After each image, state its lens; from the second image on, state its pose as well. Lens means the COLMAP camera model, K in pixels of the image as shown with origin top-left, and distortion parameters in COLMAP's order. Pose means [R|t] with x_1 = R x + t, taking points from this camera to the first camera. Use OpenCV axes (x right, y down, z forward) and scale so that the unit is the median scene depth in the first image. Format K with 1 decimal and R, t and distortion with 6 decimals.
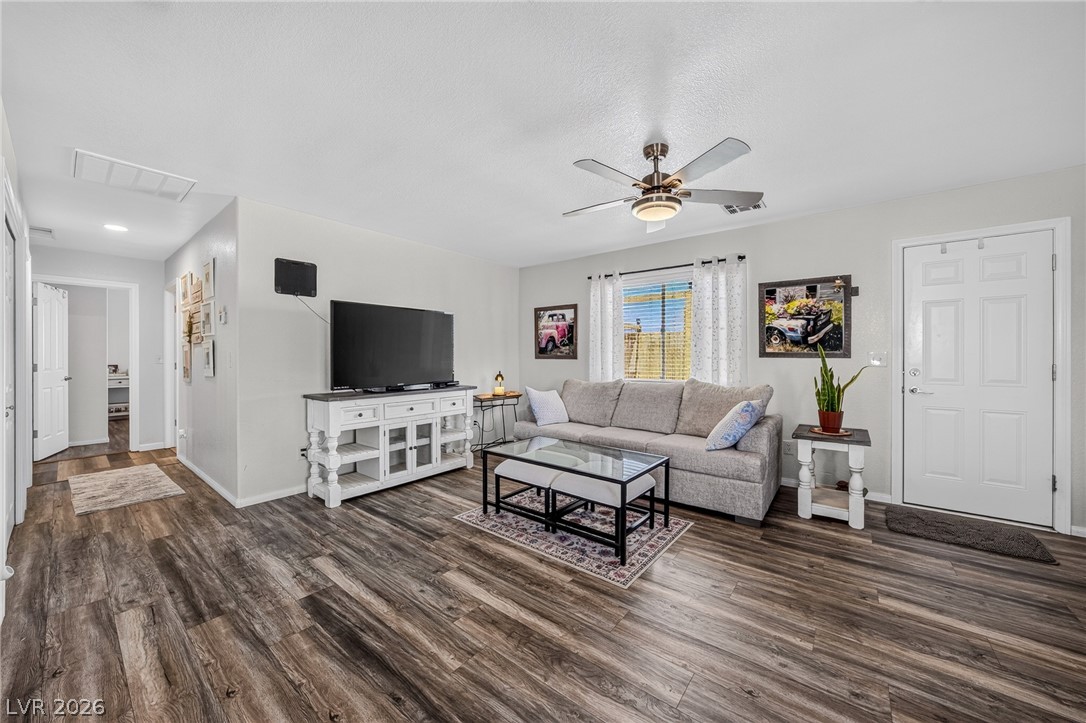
lens RADIAL K [[384.7, 0, 557.5], [0, 384.7, 355.1], [0, 0, 1]] dist [-0.021684, 0.004747]
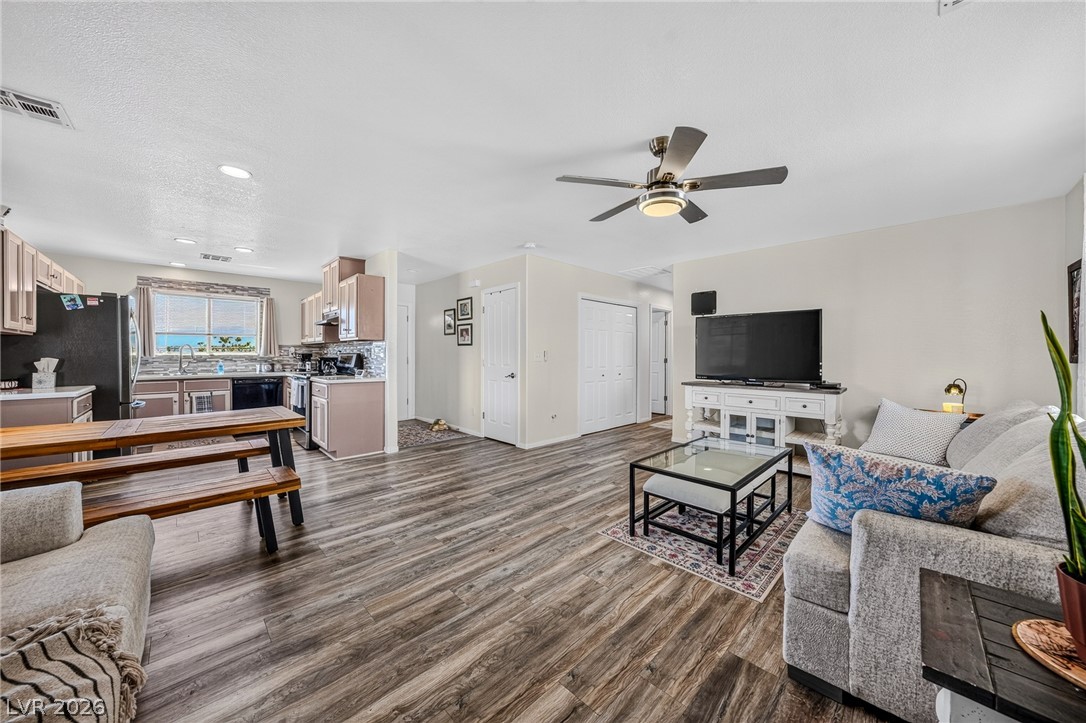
lens RADIAL K [[384.7, 0, 557.5], [0, 384.7, 355.1], [0, 0, 1]] dist [-0.021684, 0.004747]
pose [[-0.108507, 0.000318, -0.994096, 0.896331], [-0.003239, 0.999995, 0.000673, 0.001837], [0.994090, 0.003293, -0.108506, 0.600178]]
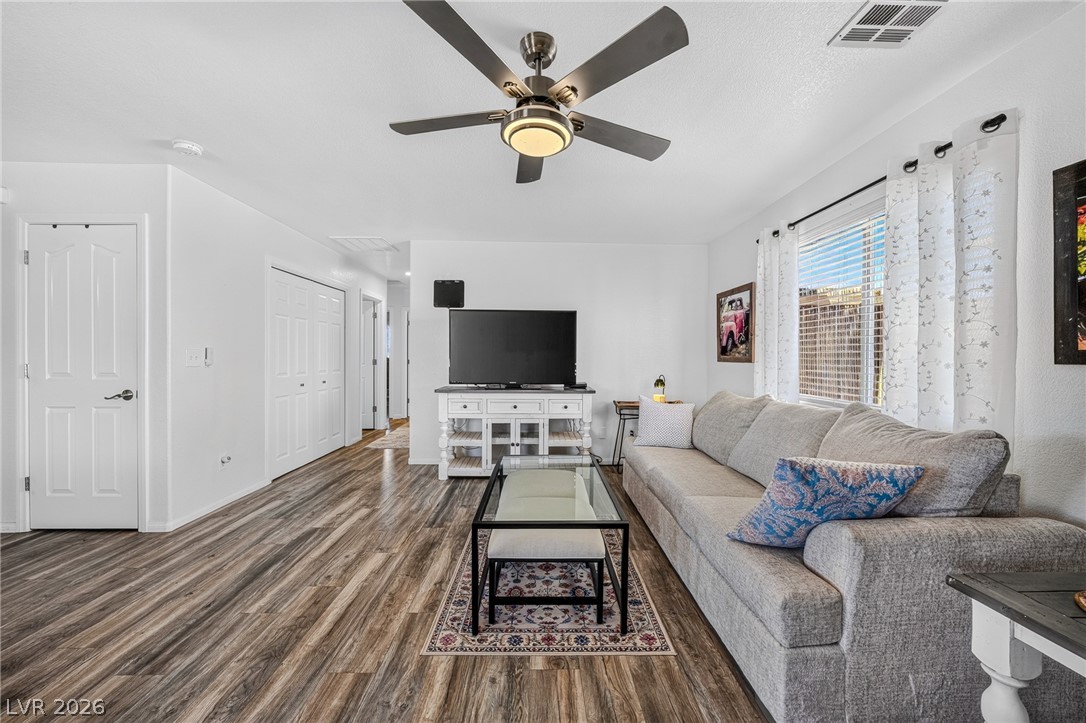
lens RADIAL K [[407.1, 0, 554.3], [0, 407.1, 358.6], [0, 0, 1]] dist [-0.022317, 0.005583]
pose [[0.642177, 0.008008, -0.766515, 0.583054], [-0.005398, 0.999968, 0.005924, 0.001655], [0.766537, 0.000334, 0.642199, 0.406847]]
